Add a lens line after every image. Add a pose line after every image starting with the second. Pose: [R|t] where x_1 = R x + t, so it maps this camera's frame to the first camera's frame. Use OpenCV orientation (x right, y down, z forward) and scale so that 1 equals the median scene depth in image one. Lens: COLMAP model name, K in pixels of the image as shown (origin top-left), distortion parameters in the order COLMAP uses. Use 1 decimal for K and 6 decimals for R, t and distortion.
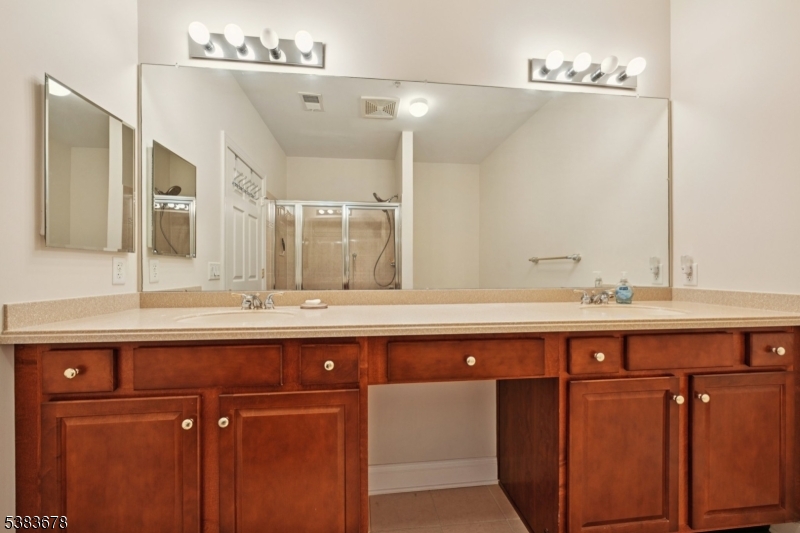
lens RADIAL K [[320.3, 0, 398.3], [0, 320.3, 269.8], [0, 0, 1]] dist [0.000810, 0.000008]
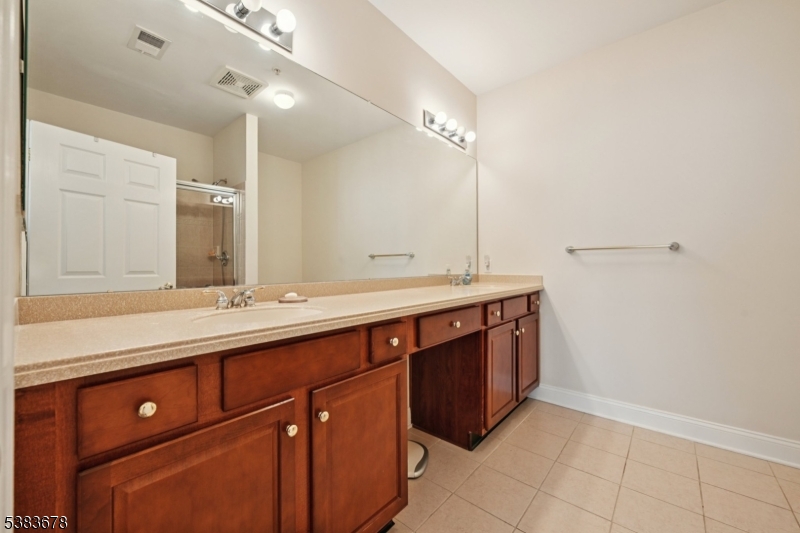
lens RADIAL K [[321.5, 0, 394.3], [0, 321.5, 262.5], [0, 0, 1]] dist [-0.001121, -0.000097]
pose [[0.733867, 0.005421, 0.679271, -0.687044], [0.001099, 0.999957, -0.009167, 0.011536], [-0.679292, 0.007474, 0.733830, 0.089688]]
